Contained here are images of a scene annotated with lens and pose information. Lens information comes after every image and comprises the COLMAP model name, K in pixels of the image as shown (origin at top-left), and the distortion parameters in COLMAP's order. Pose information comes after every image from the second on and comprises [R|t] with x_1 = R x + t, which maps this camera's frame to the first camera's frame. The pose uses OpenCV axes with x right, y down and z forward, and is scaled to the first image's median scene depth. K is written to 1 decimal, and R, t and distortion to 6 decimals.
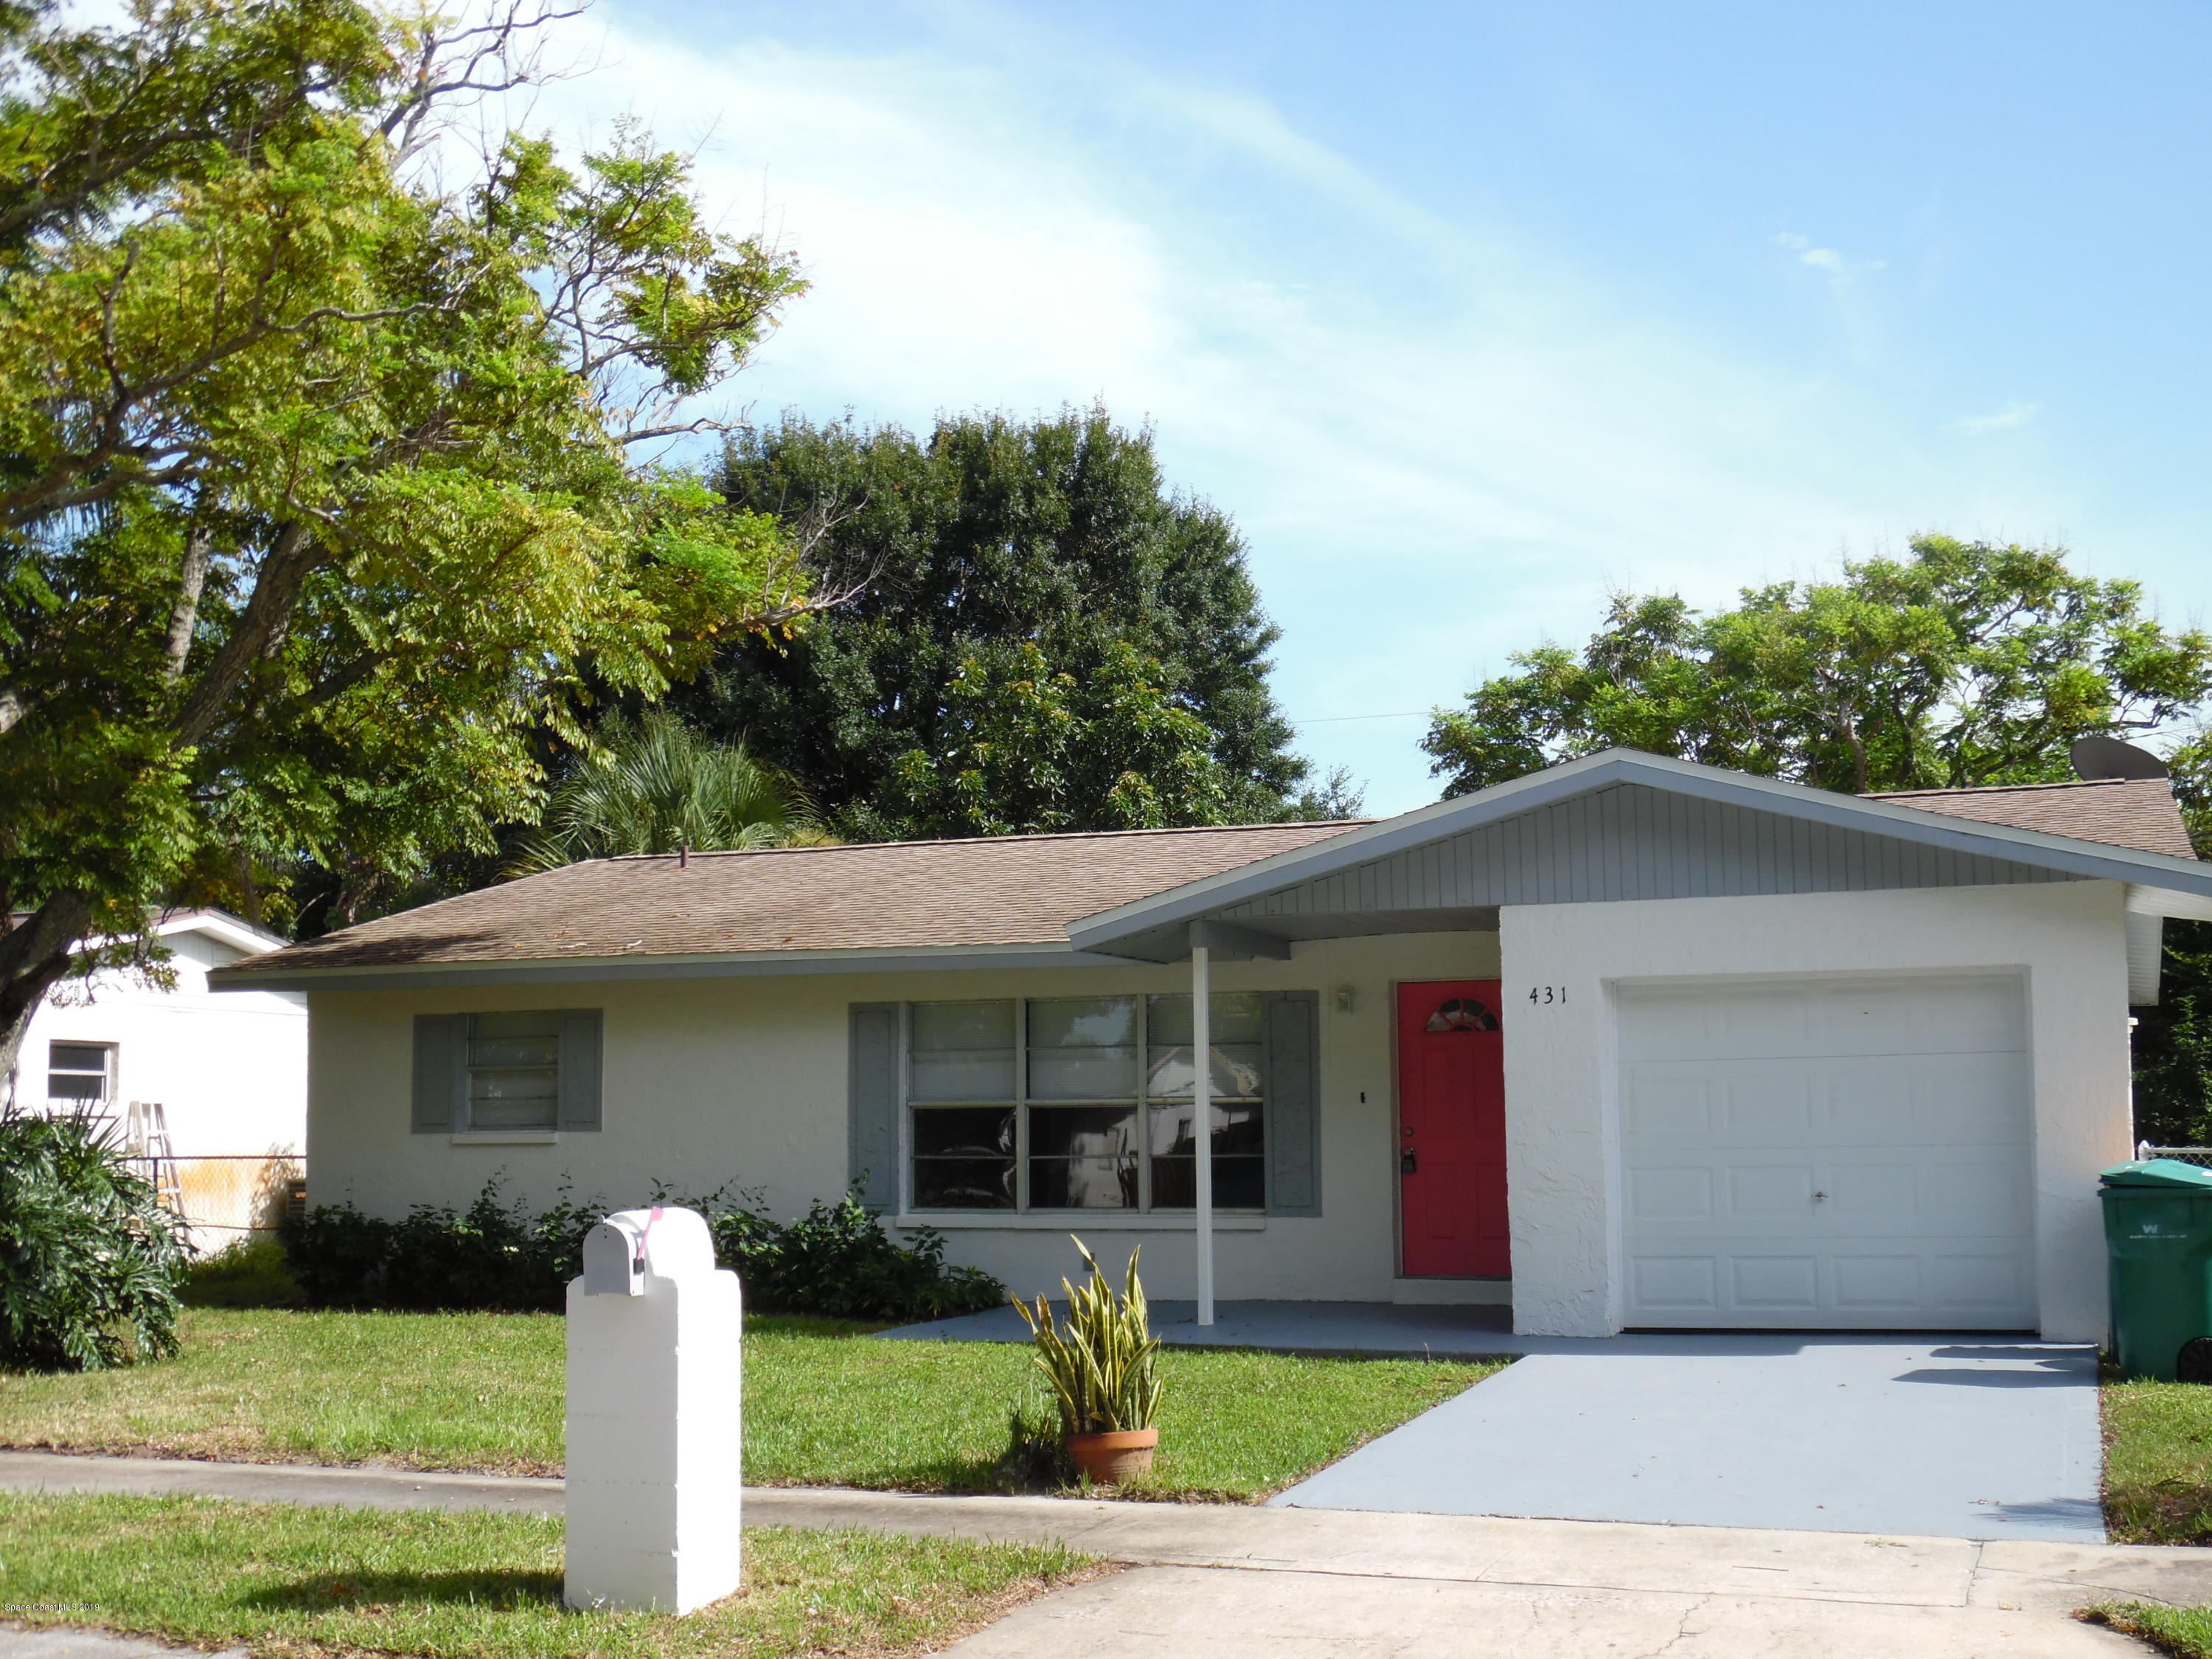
lens RADIAL K [[2748.2, 0, 1100.6], [0, 2748.2, 826.7], [0, 0, 1]] dist [-0.026561, 0.000000]
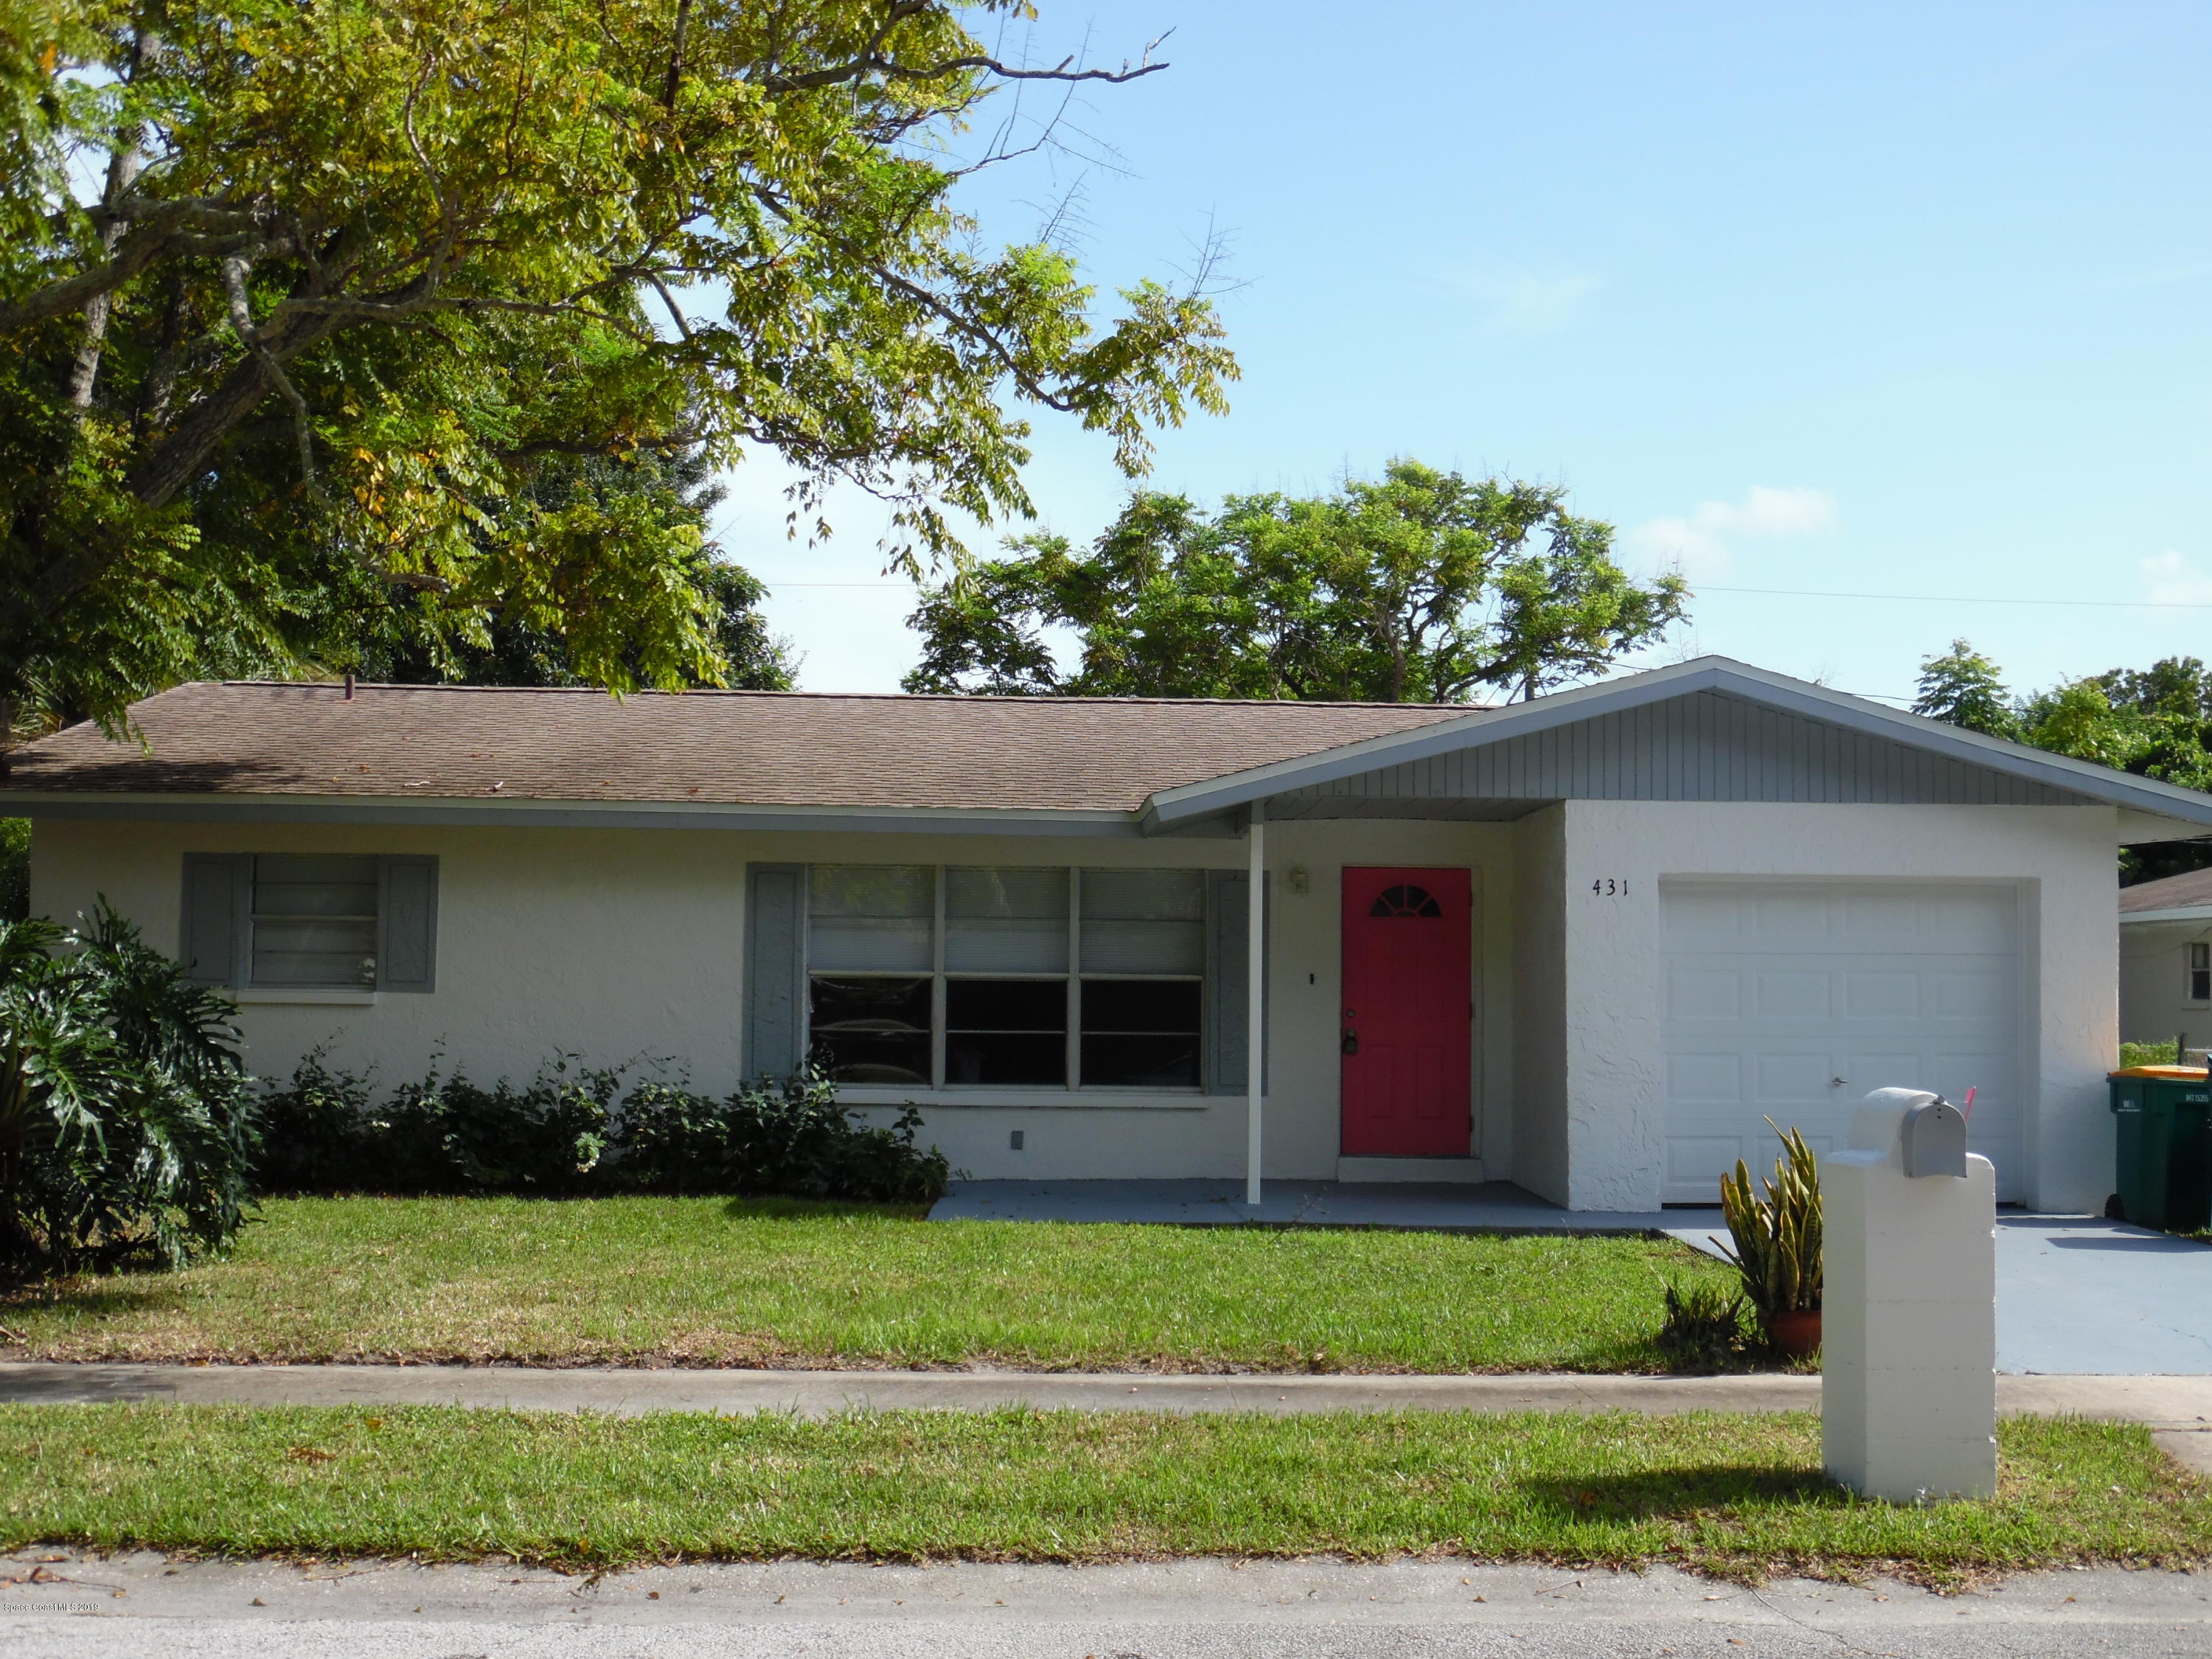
lens RADIAL K [[2748.2, 0, 1103.1], [0, 2748.2, 831.8], [0, 0, 1]] dist [-0.026561, 0.000000]
pose [[0.909773, 0.047923, 0.412330, -0.397868], [-0.066907, 0.997255, 0.031720, 0.018060], [-0.409678, -0.056446, 0.910482, 0.115639]]
